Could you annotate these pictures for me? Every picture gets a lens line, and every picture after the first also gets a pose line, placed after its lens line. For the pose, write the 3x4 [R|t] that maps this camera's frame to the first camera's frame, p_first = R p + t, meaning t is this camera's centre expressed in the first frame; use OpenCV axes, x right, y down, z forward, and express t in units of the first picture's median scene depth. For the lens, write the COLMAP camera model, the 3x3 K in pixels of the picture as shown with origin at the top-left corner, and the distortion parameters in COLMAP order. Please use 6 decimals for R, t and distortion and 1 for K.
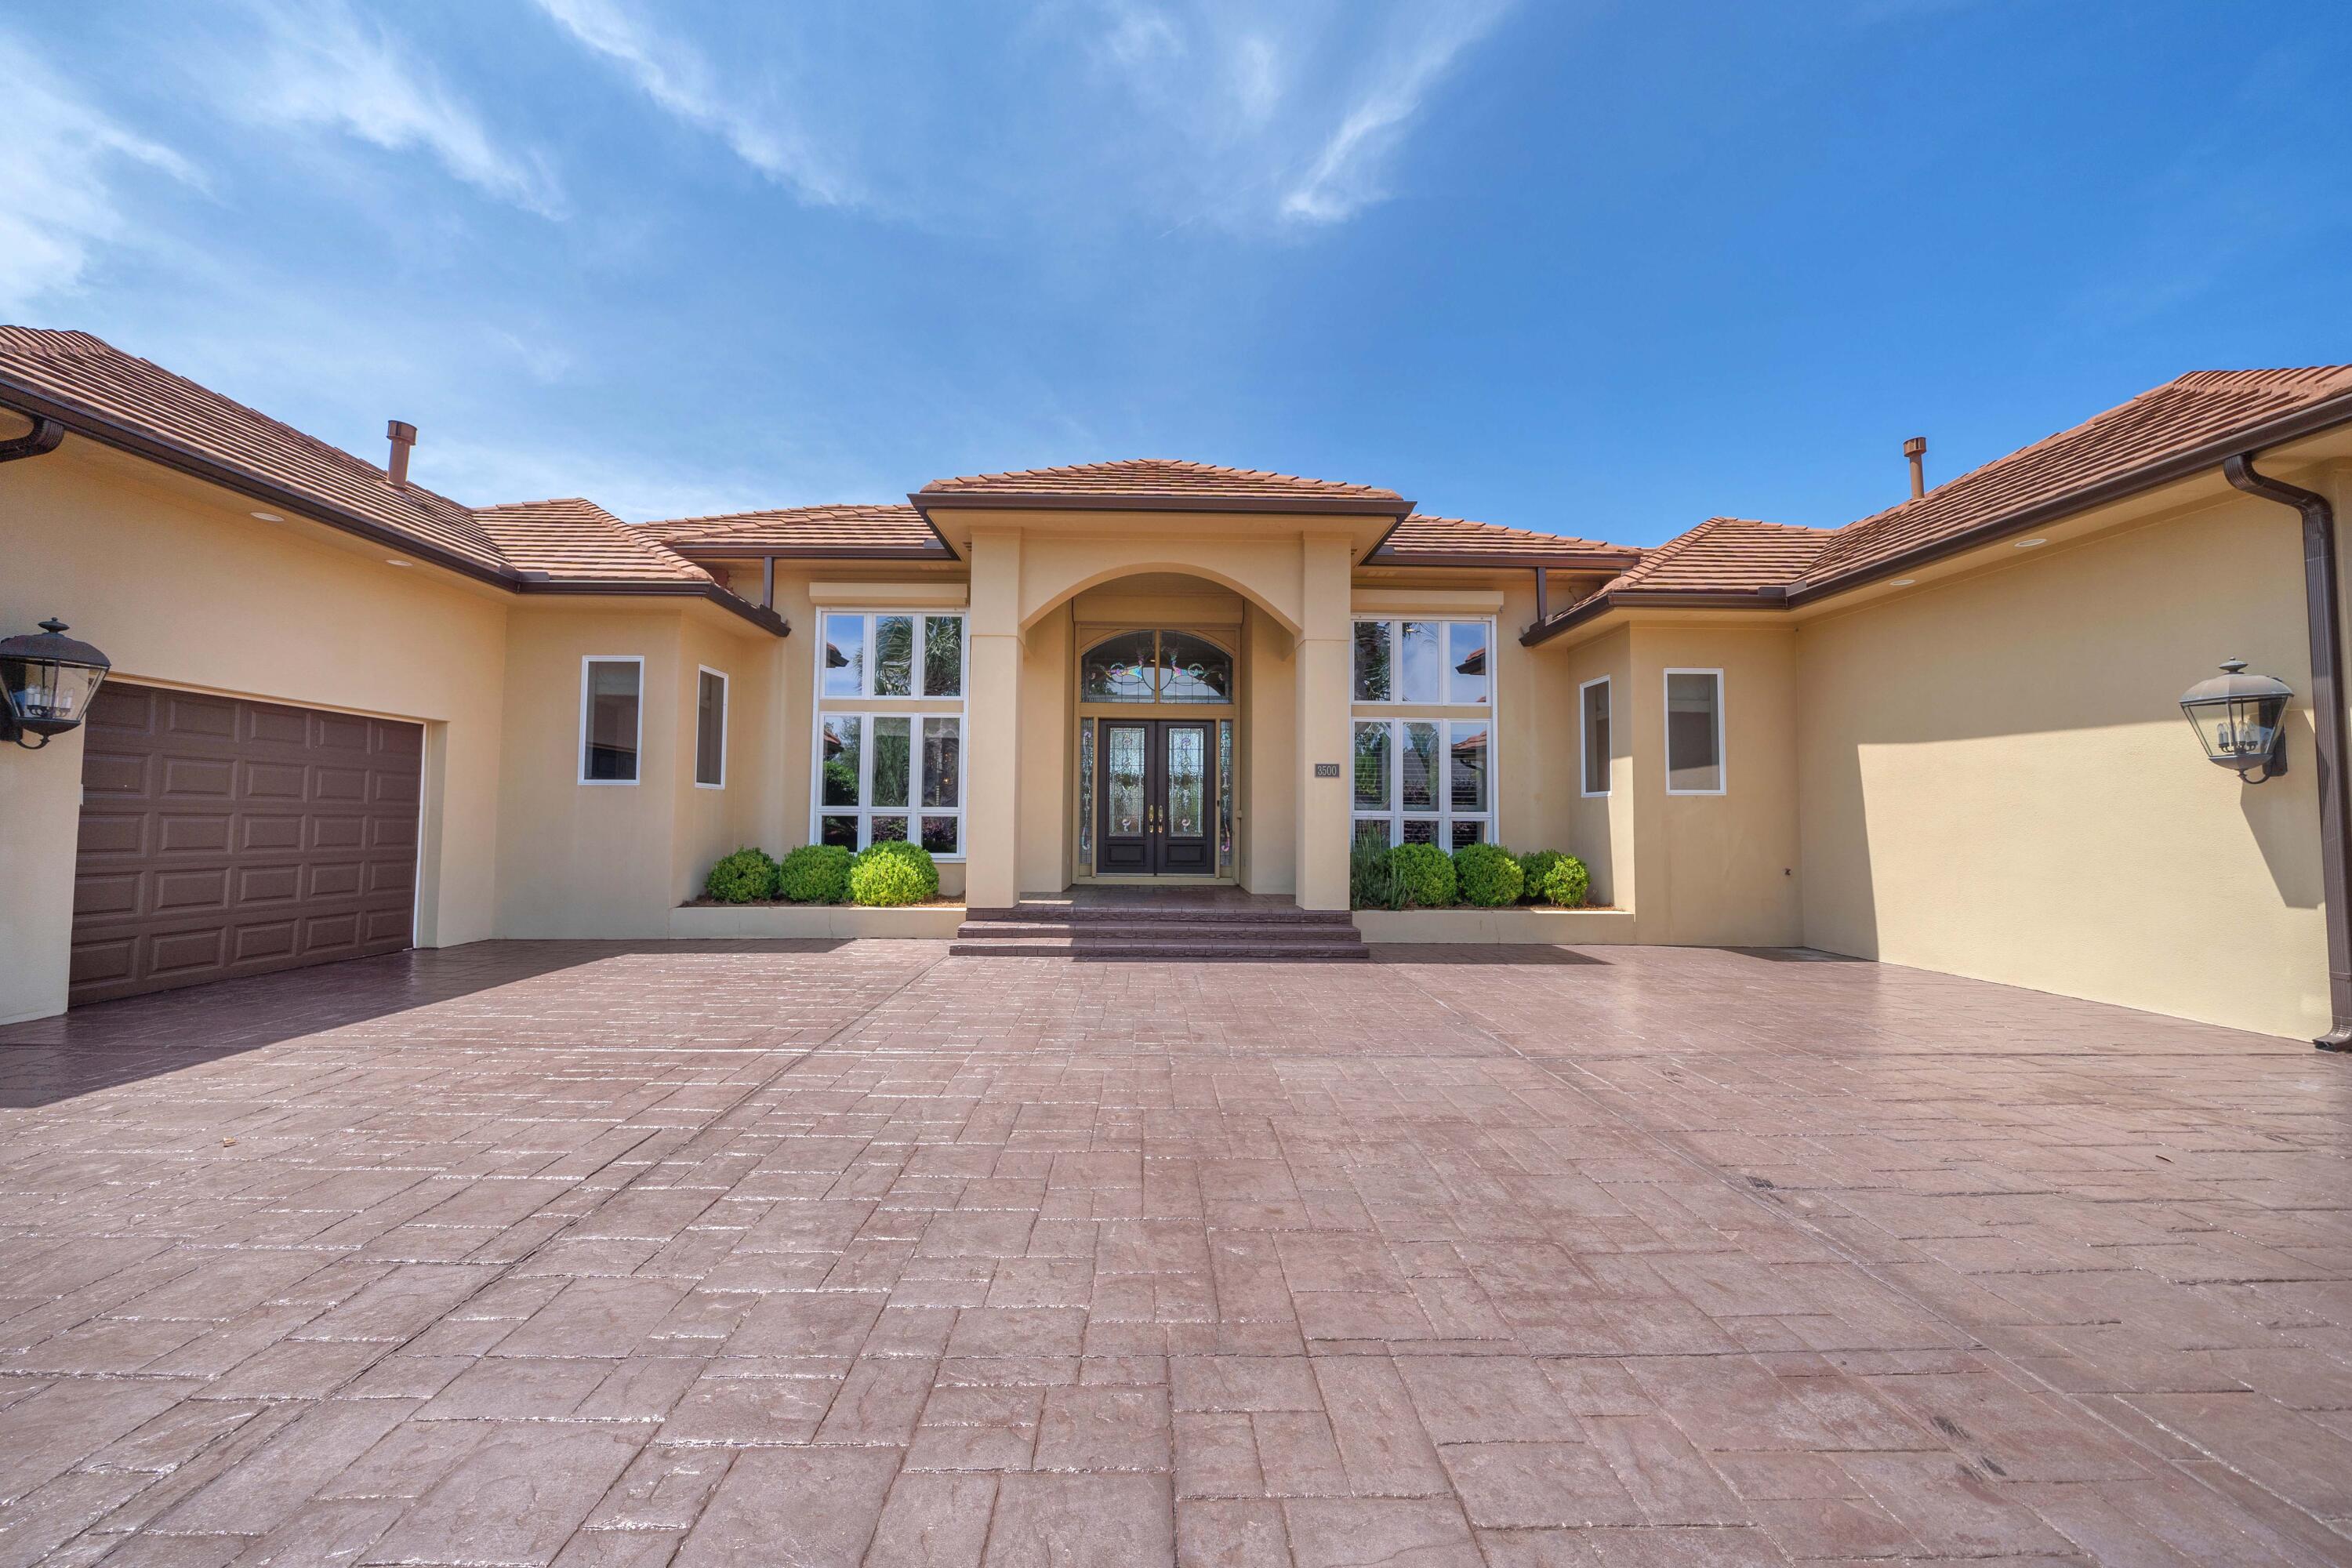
lens RADIAL K [[822.9, 0, 1193.6], [0, 822.9, 795.3], [0, 0, 1]] dist [-0.010531, -0.000068]
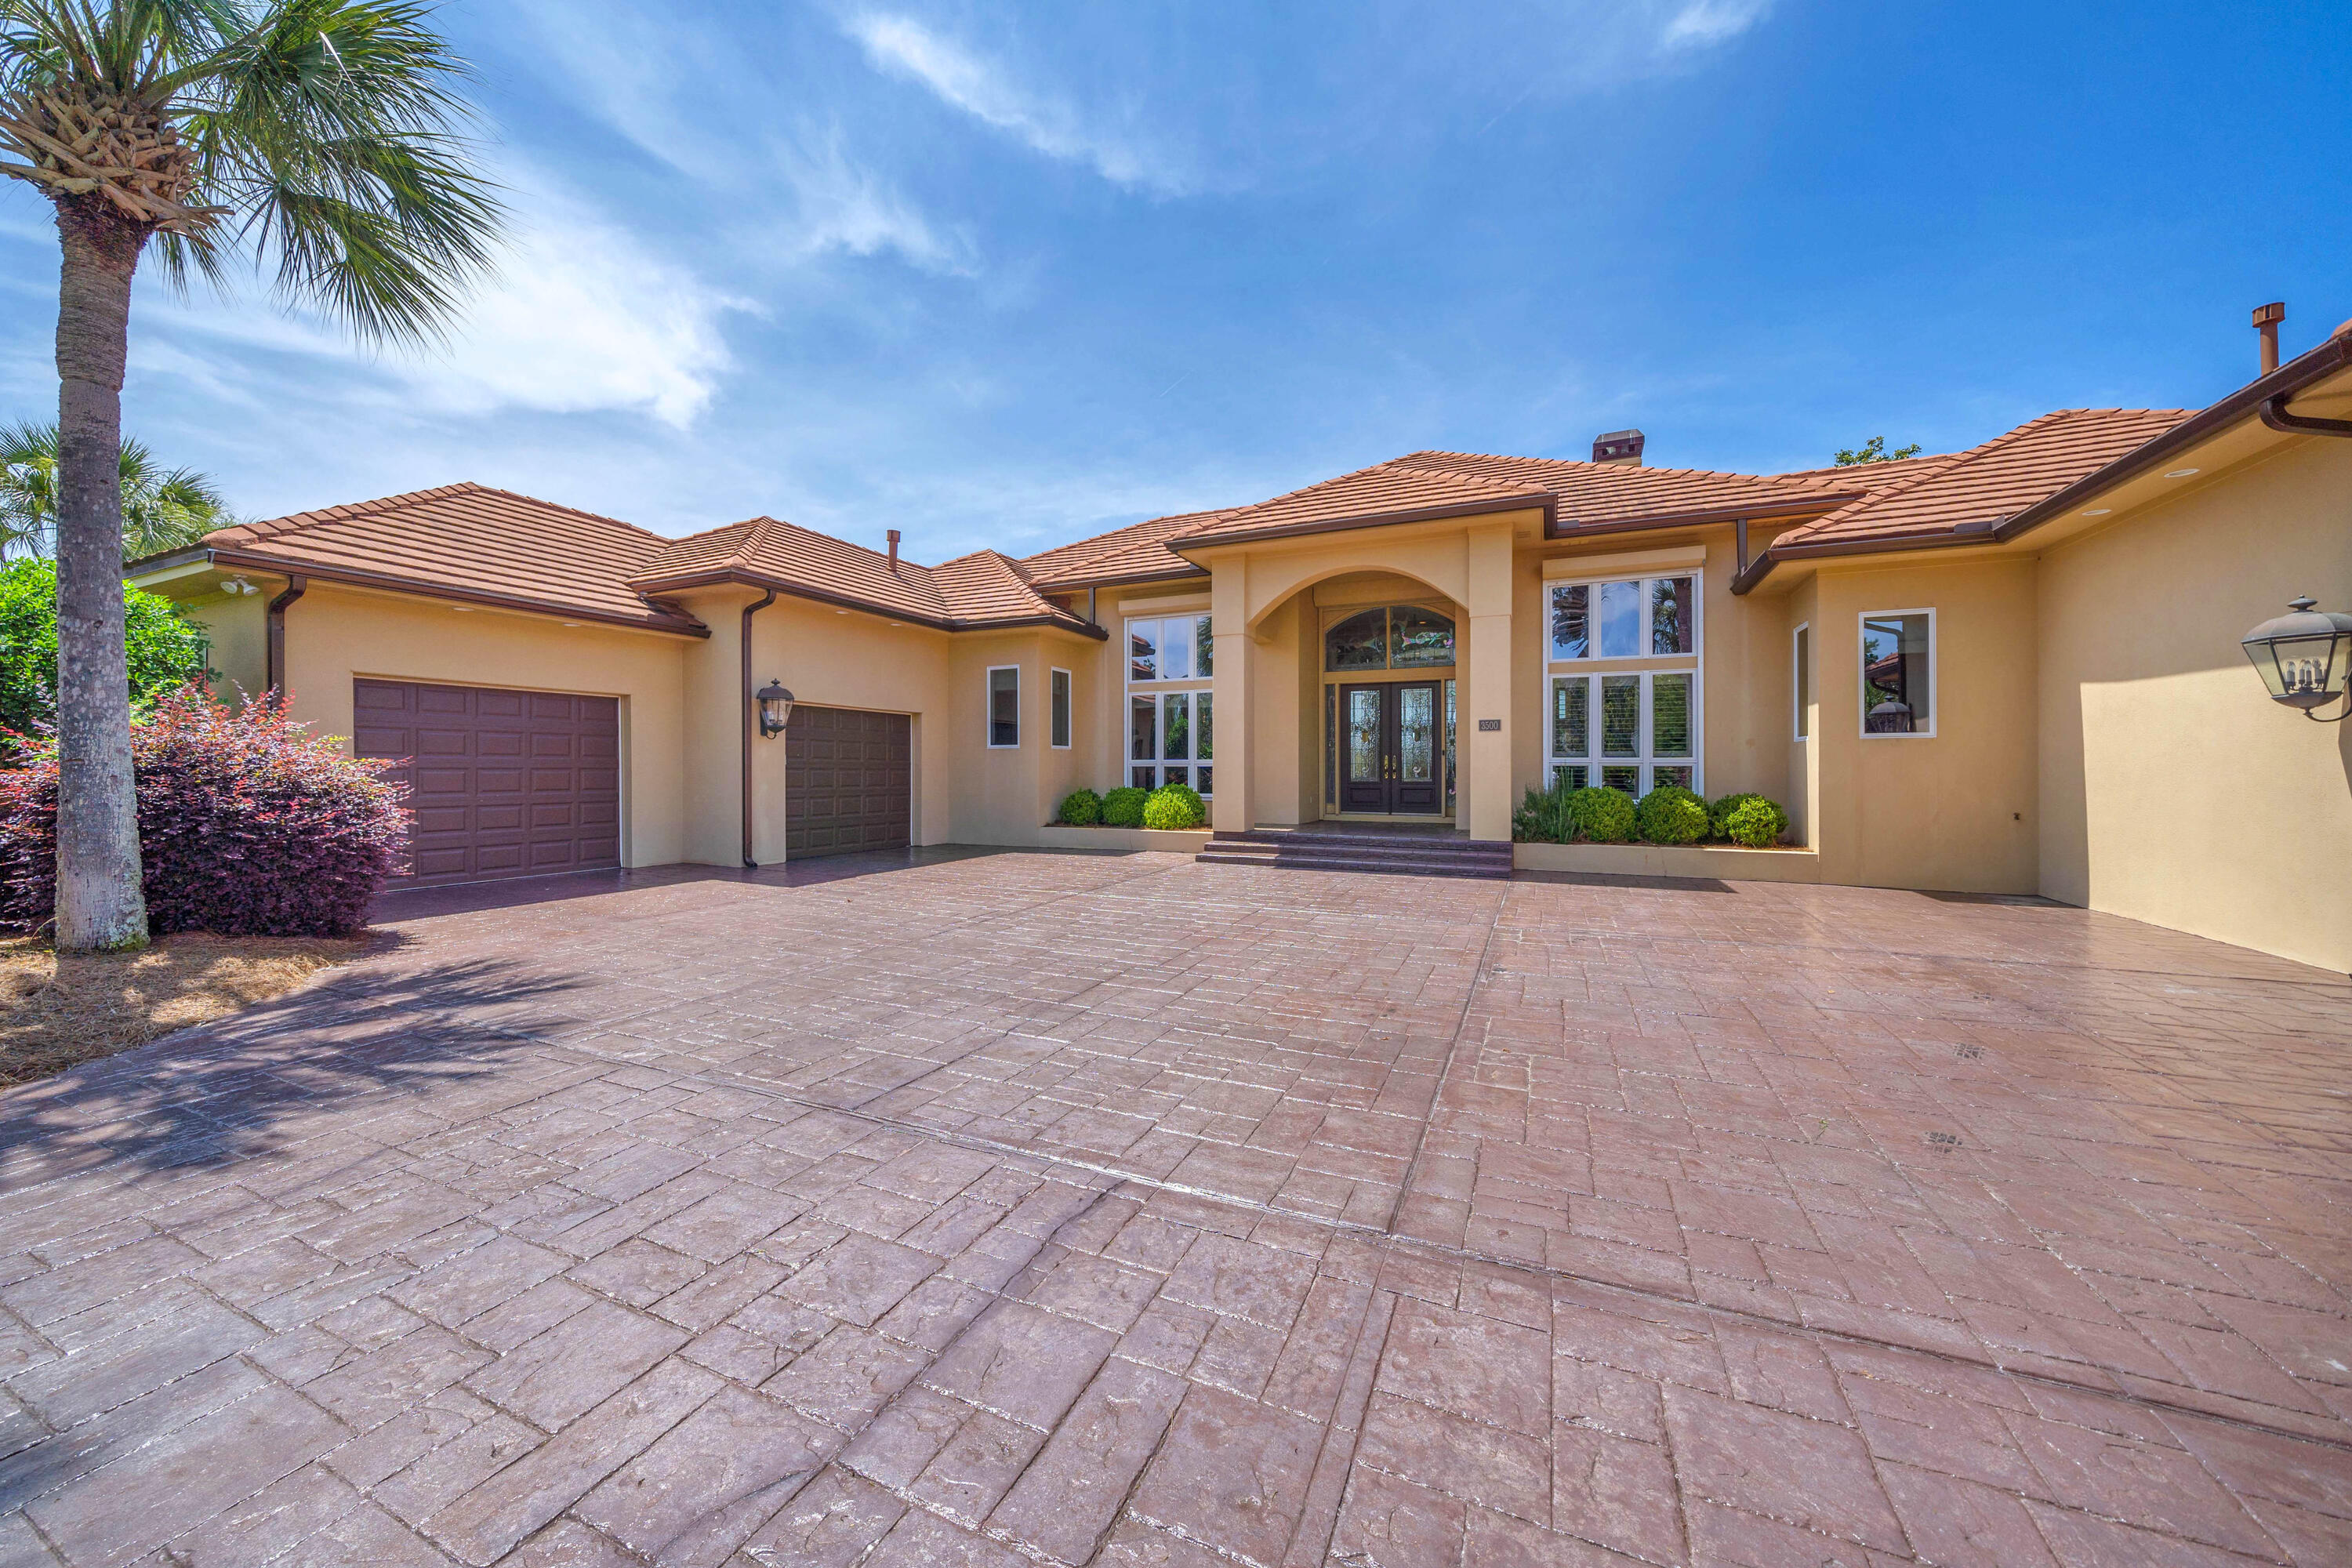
lens RADIAL K [[822.9, 0, 1173.6], [0, 822.9, 786.1], [0, 0, 1]] dist [-0.010531, -0.000068]
pose [[0.902218, 0.000561, -0.431279, 0.239015], [0.021944, 0.998644, 0.047205, -0.007150], [0.430721, -0.052053, 0.900983, -0.262447]]
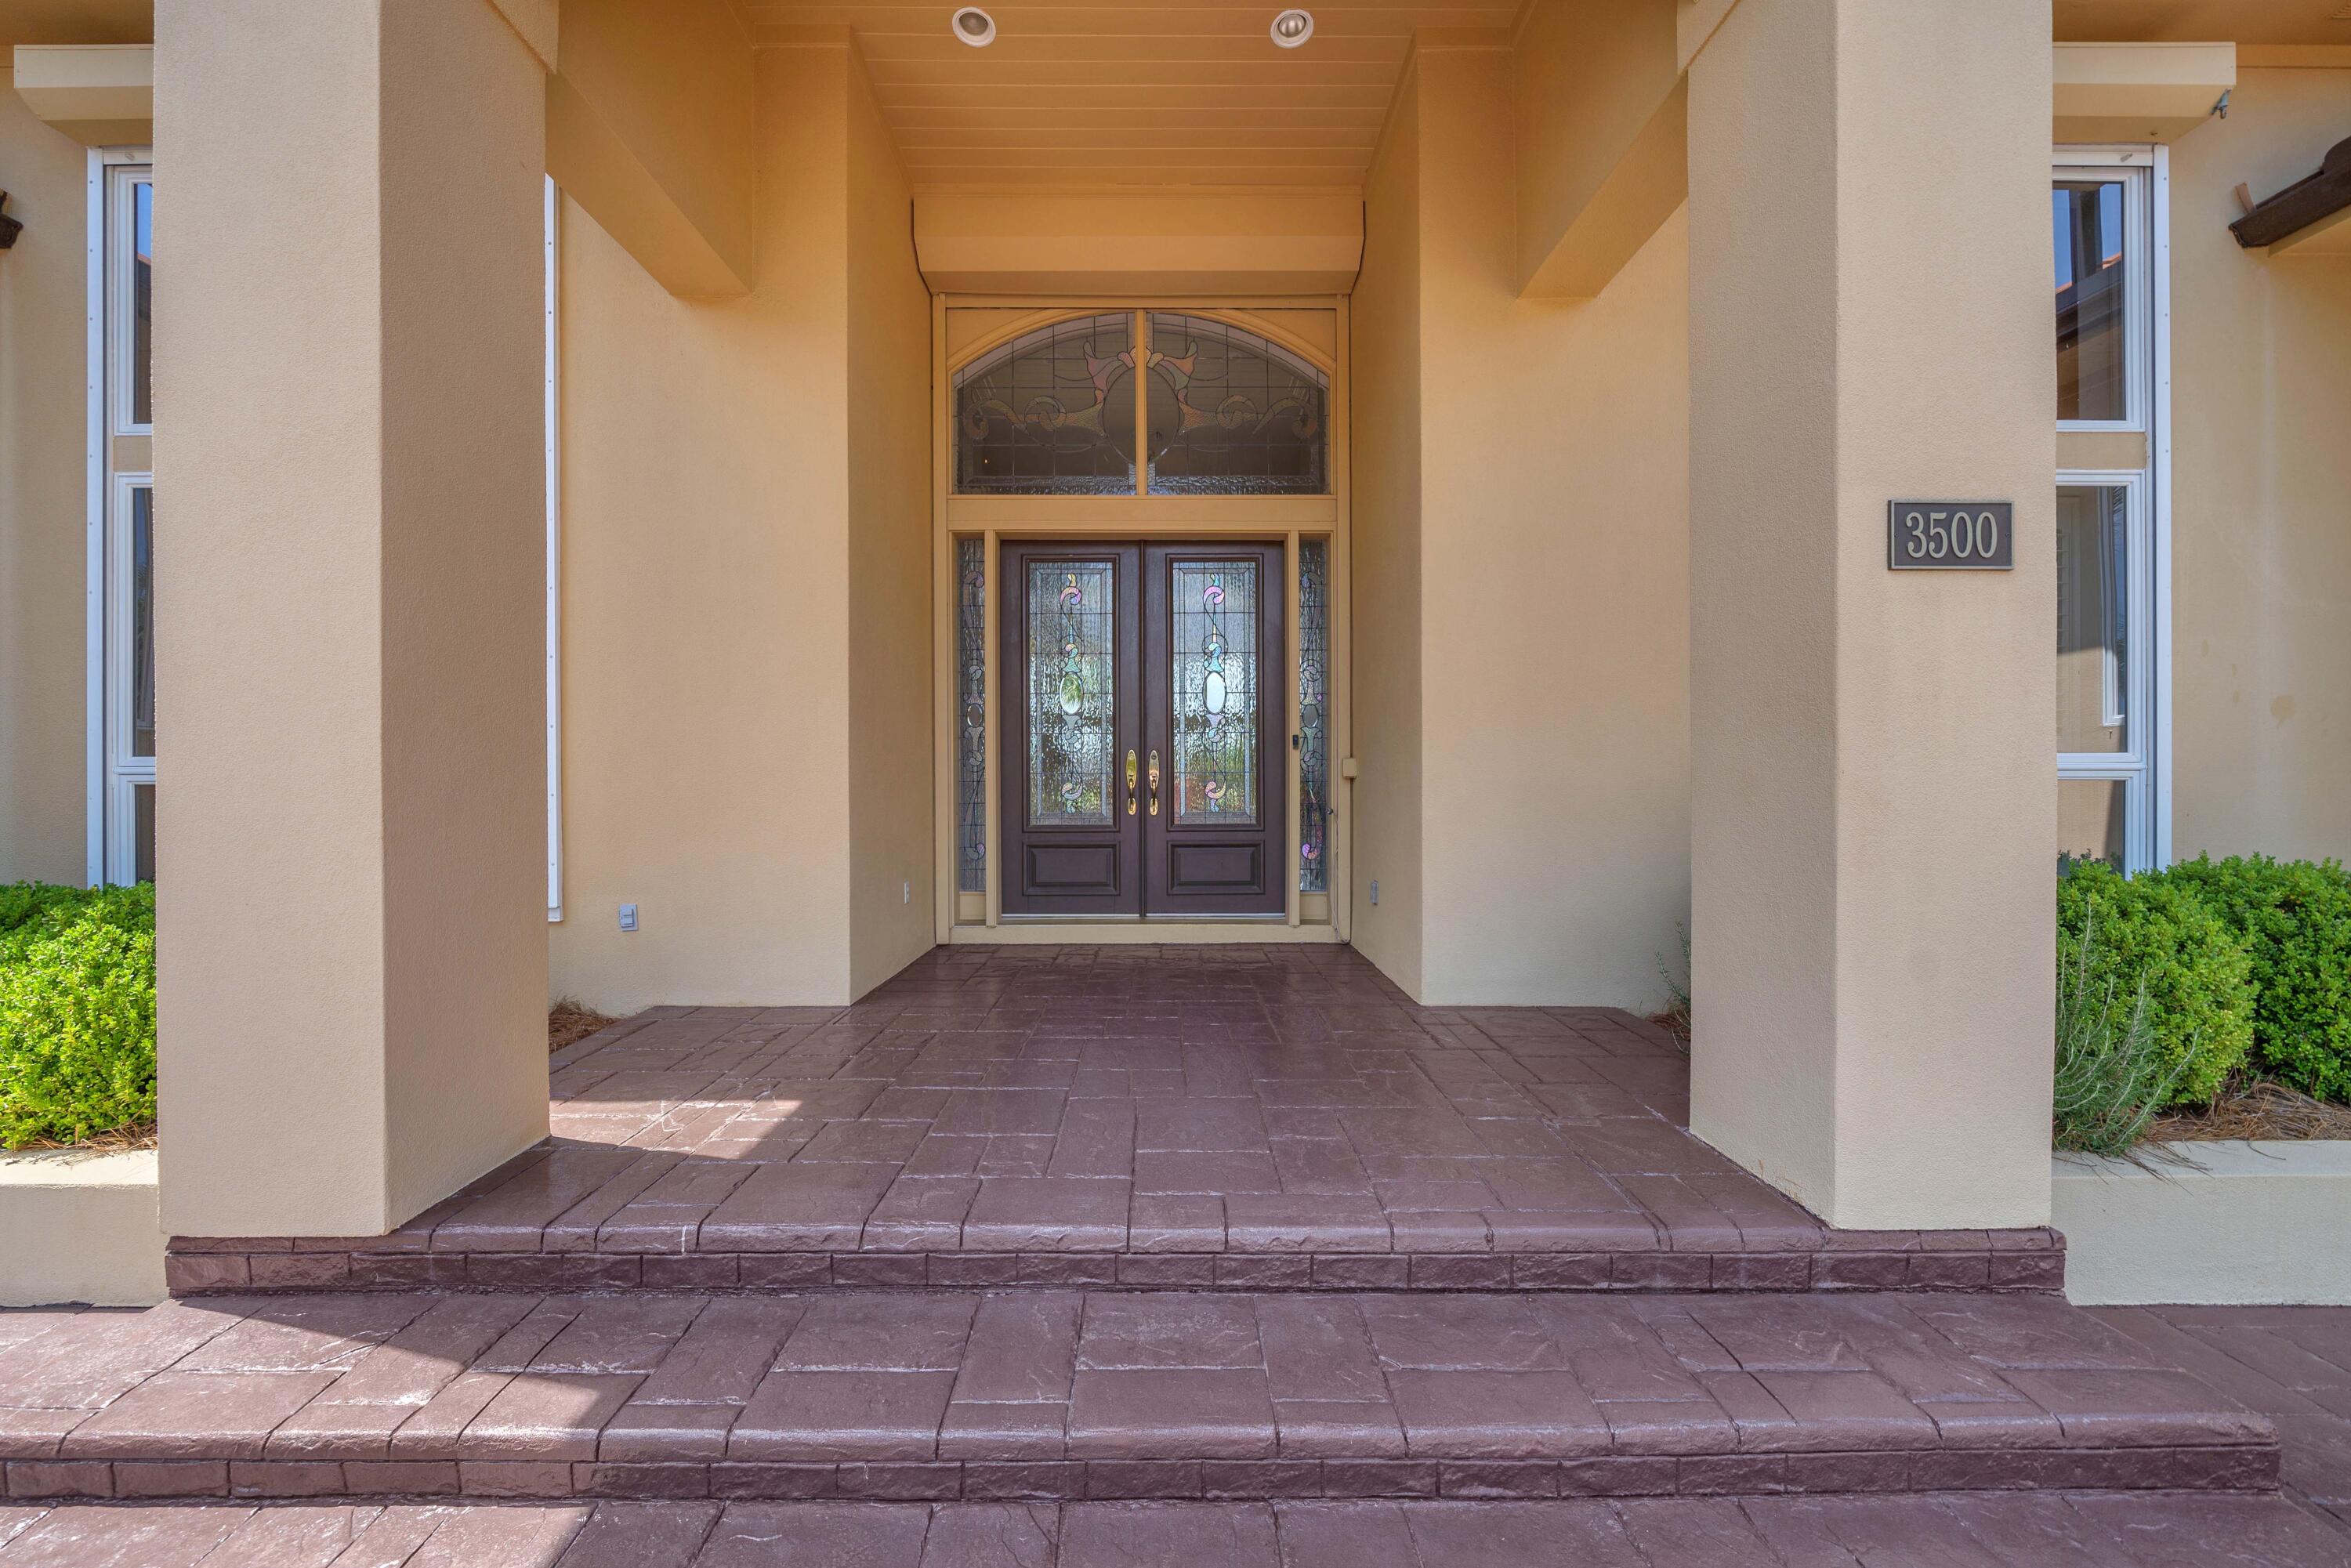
lens RADIAL K [[822.5, 0, 1196.3], [0, 822.5, 776.8], [0, 0, 1]] dist [-0.010531, -0.000068]
pose [[0.999924, -0.012365, -0.000192, -0.023638], [0.012366, 0.999555, 0.027154, 0.019418], [-0.000144, -0.027155, 0.999631, 0.741005]]
